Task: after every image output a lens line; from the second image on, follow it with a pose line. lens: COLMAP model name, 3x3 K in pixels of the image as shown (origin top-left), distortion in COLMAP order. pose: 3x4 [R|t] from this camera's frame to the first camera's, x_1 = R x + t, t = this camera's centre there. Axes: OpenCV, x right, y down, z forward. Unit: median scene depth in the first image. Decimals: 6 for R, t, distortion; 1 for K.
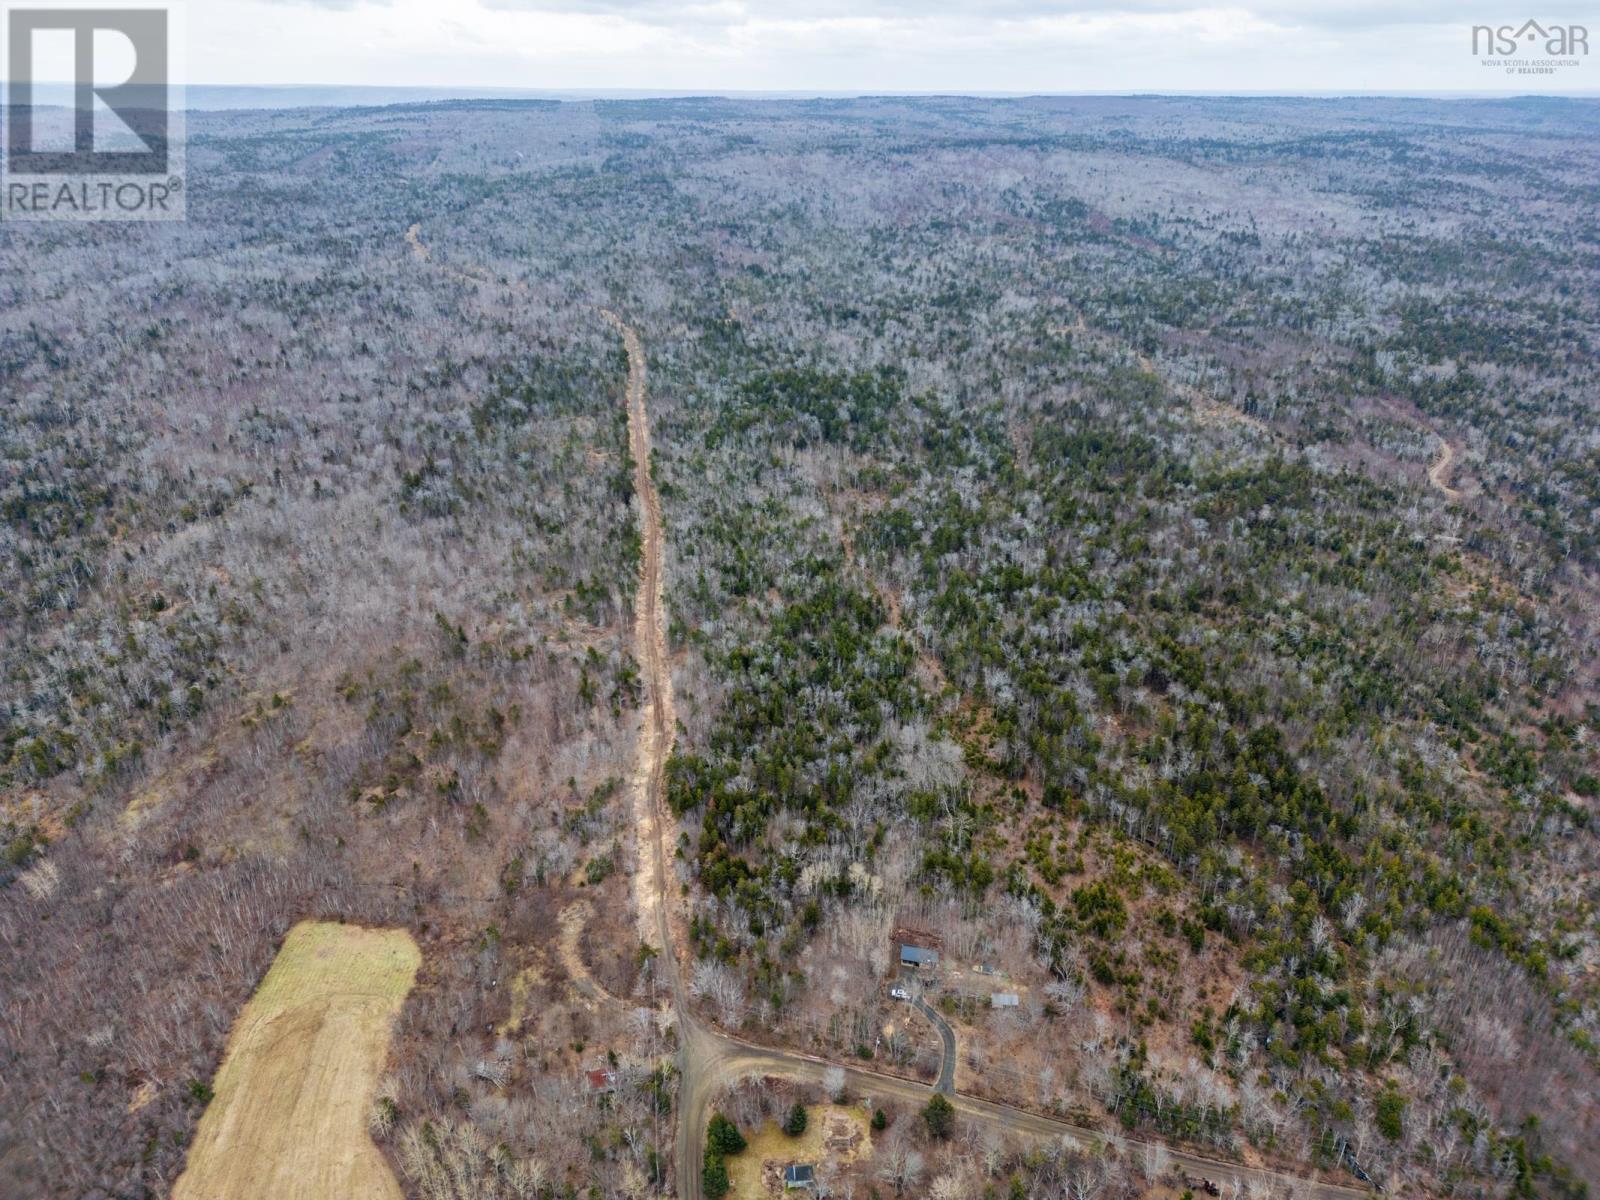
lens RADIAL K [[1202.4, 0, 800.0], [0, 1202.4, 600.0], [0, 0, 1]] dist [0.119083, -0.137087]
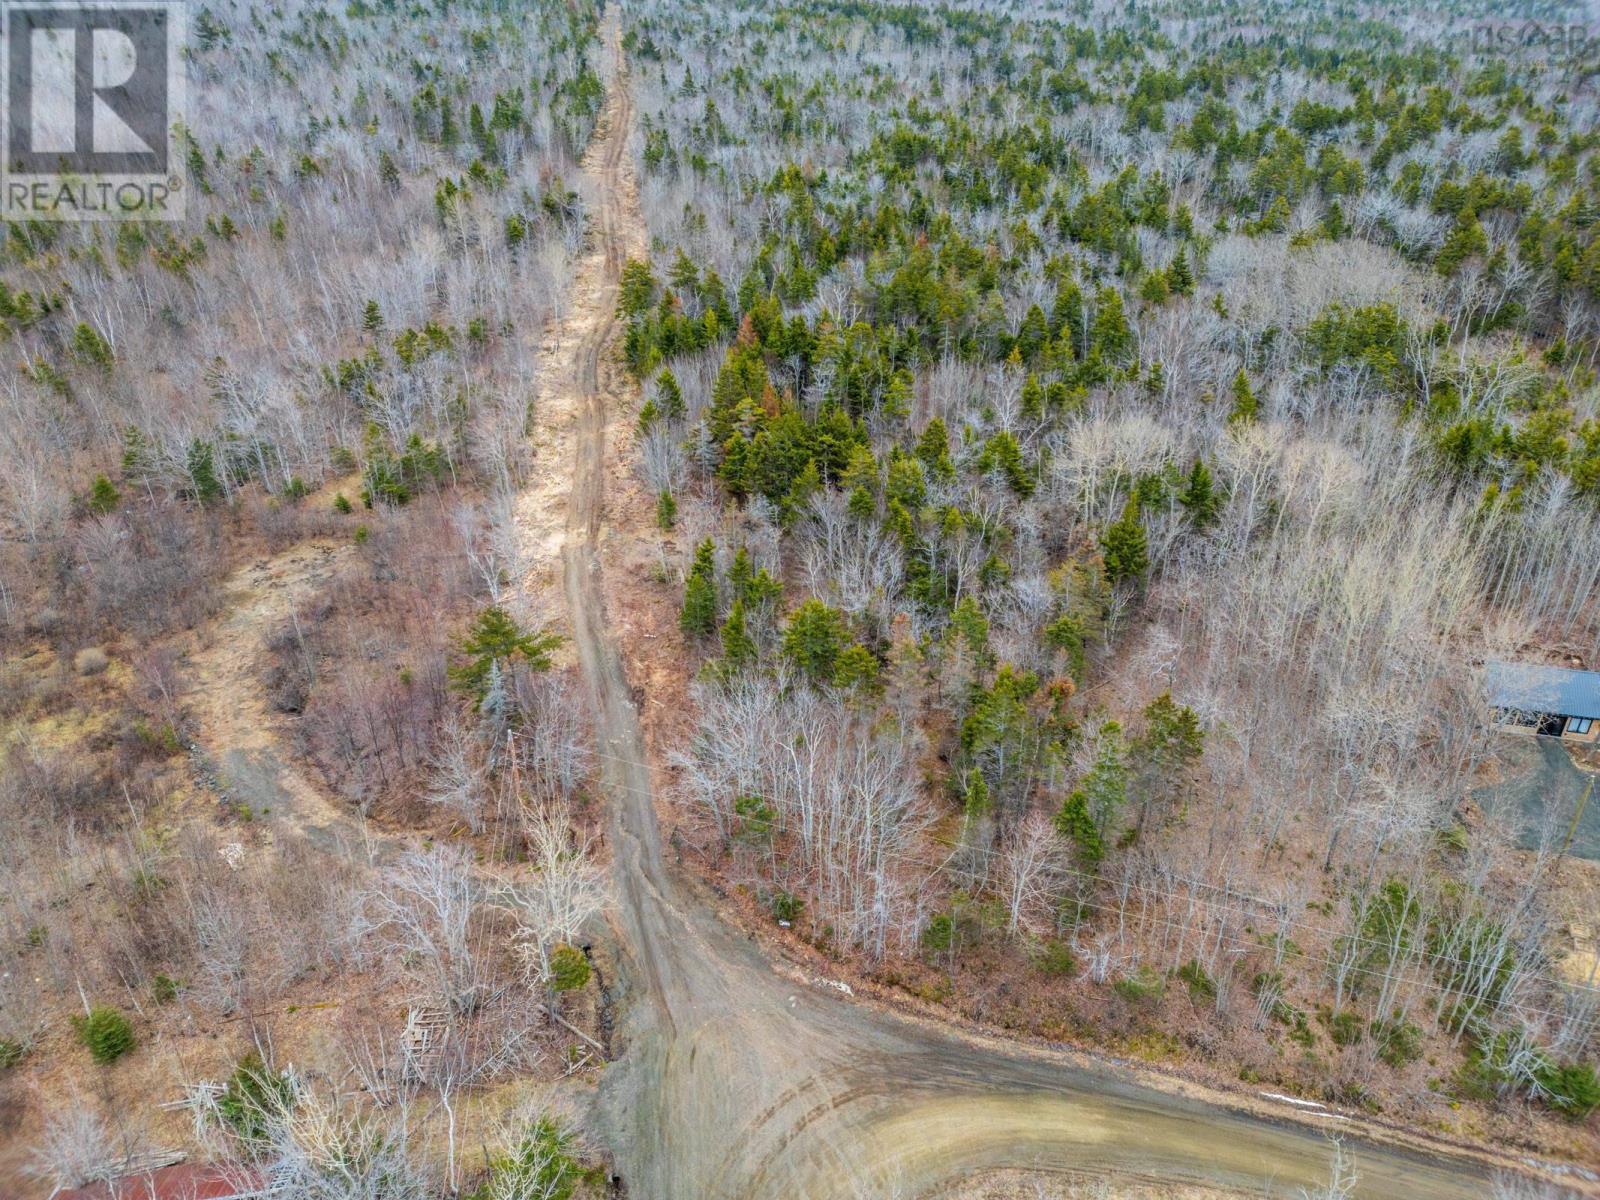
lens RADIAL K [[1202.4, 0, 800.0], [0, 1202.4, 600.0], [0, 0, 1]] dist [0.119083, -0.137087]
pose [[0.999953, 0.009582, -0.001303, -0.064702], [-0.009492, 0.998329, 0.056993, 0.260964], [0.001847, -0.056978, 0.998374, 0.742322]]
